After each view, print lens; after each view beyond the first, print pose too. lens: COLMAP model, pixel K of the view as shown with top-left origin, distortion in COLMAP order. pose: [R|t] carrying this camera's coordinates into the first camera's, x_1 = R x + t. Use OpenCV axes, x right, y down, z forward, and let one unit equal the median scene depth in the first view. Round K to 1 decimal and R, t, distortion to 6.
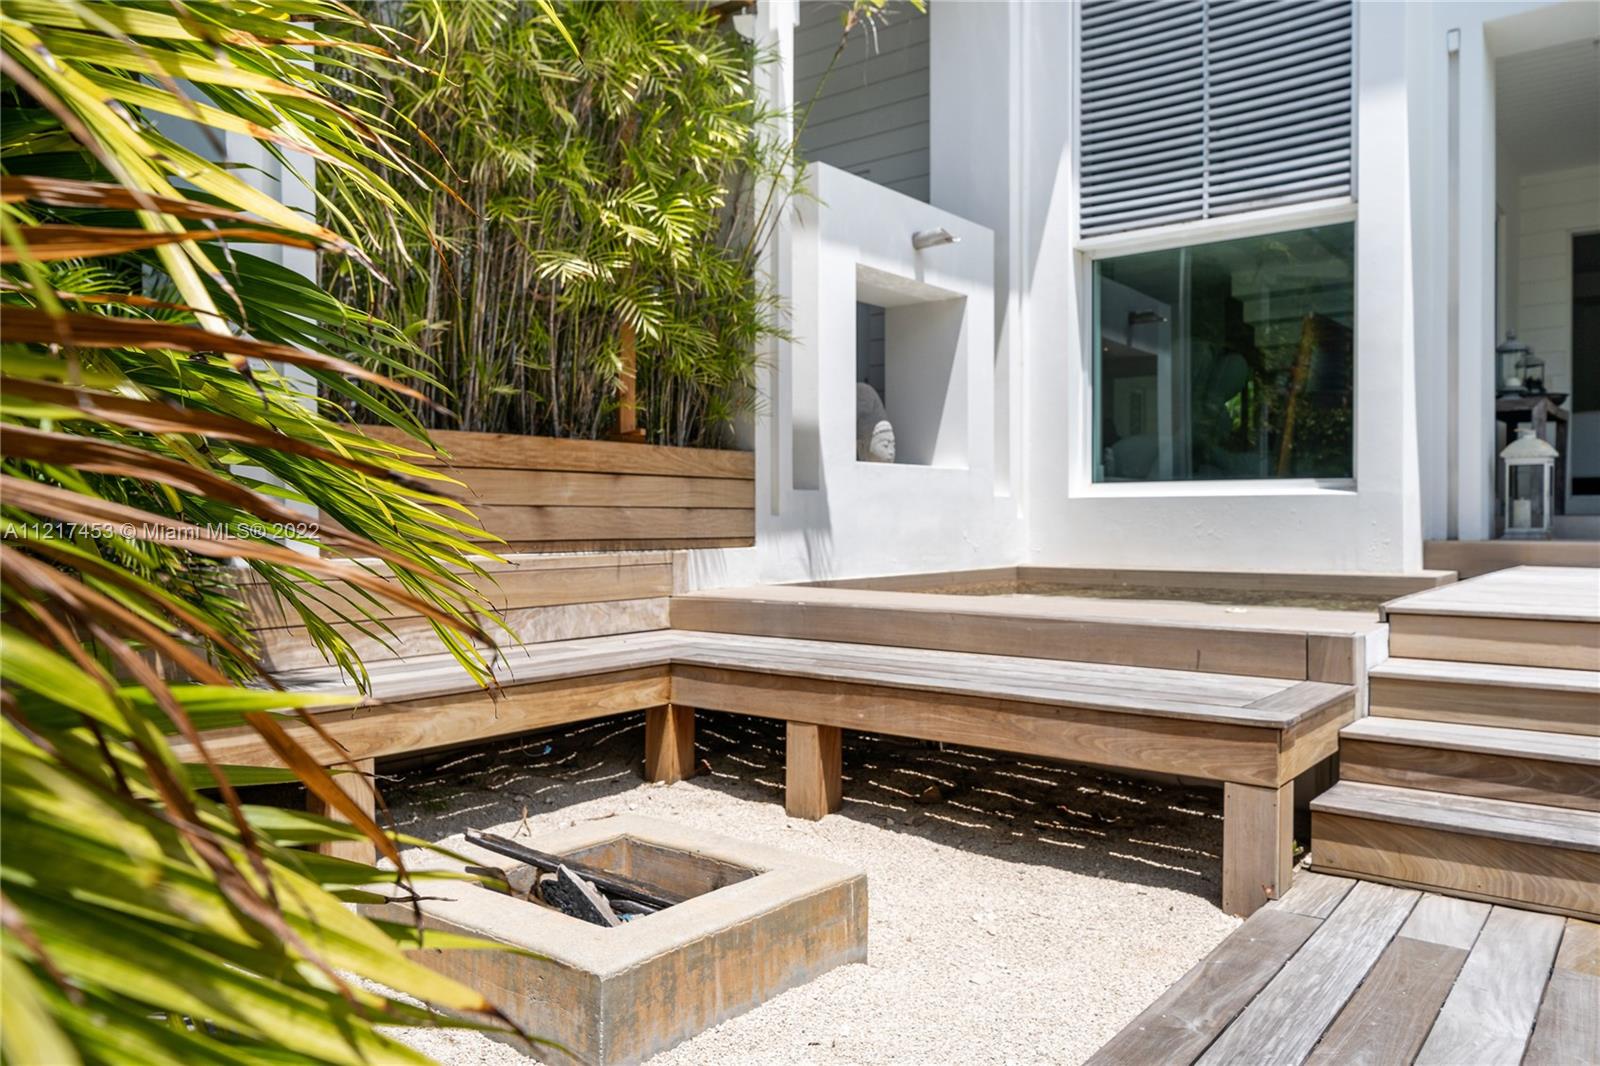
lens RADIAL K [[1142.8, 0, 815.0], [0, 1142.8, 530.8], [0, 0, 1]] dist [0.004999, 0.007911]
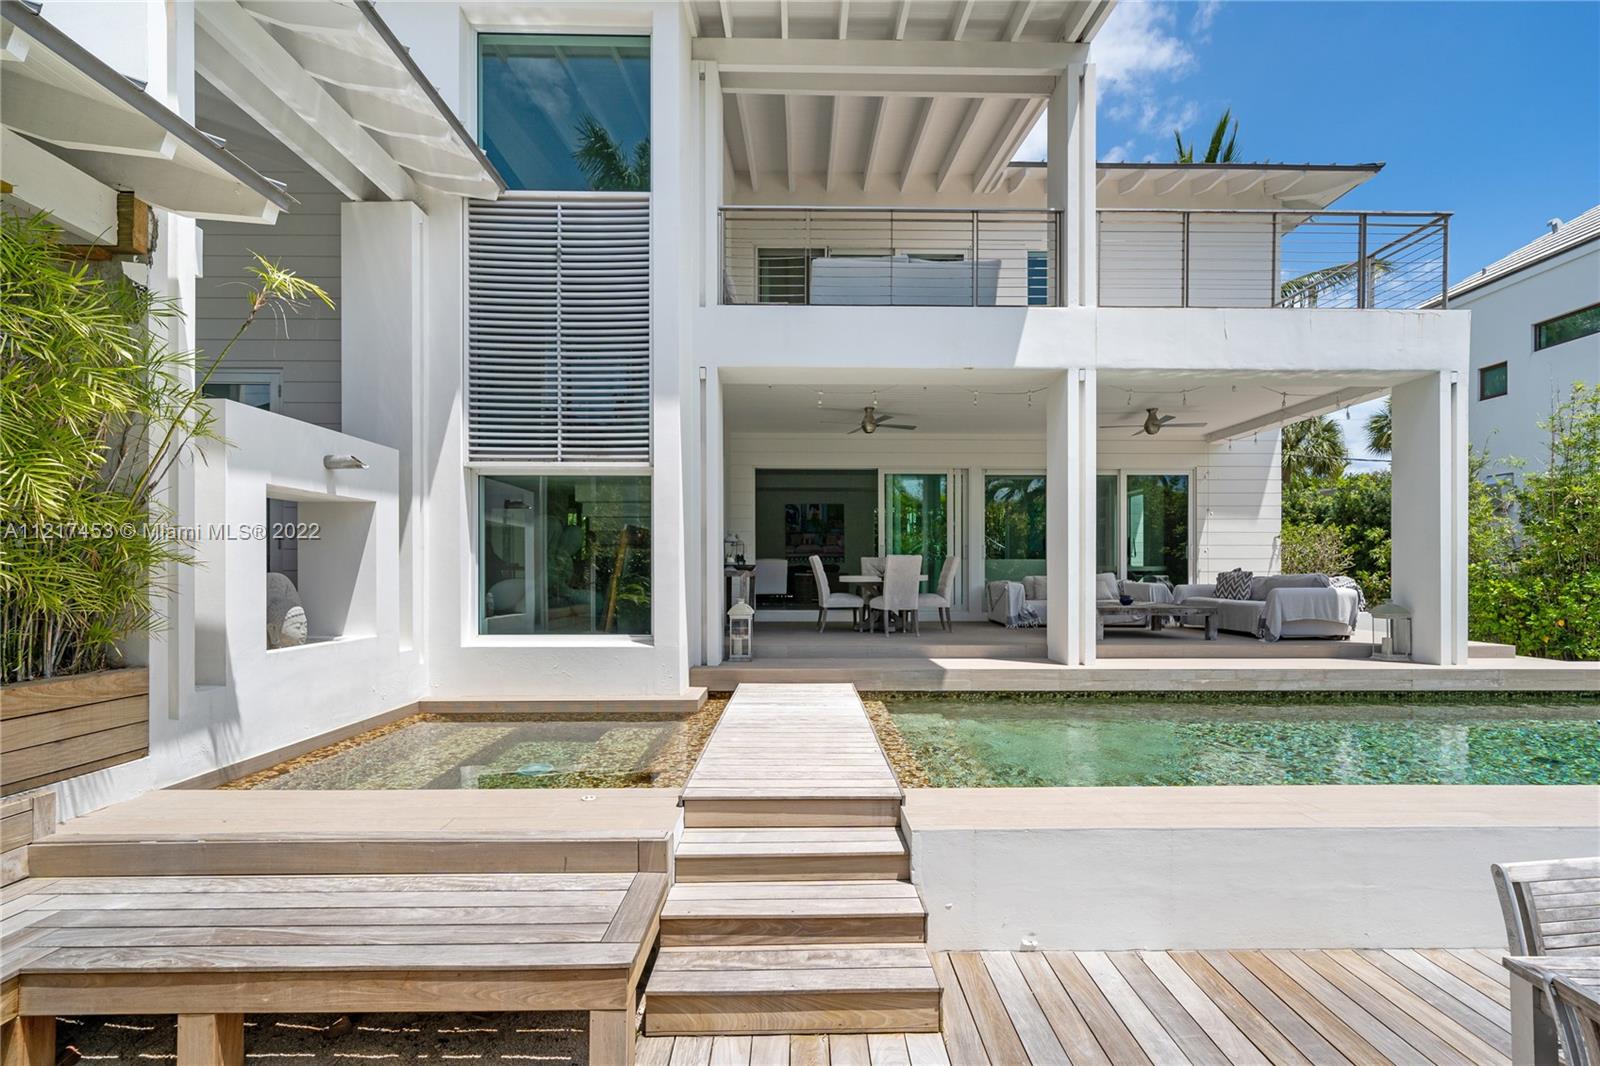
lens RADIAL K [[724.6, 0, 810.7], [0, 724.6, 572.8], [0, 0, 1]] dist [-0.001624, 0.003532]
pose [[0.781554, 0.000253, 0.623837, 0.008479], [0.004236, 0.999975, -0.005713, -0.148329], [-0.623823, 0.007107, 0.781533, 0.067401]]
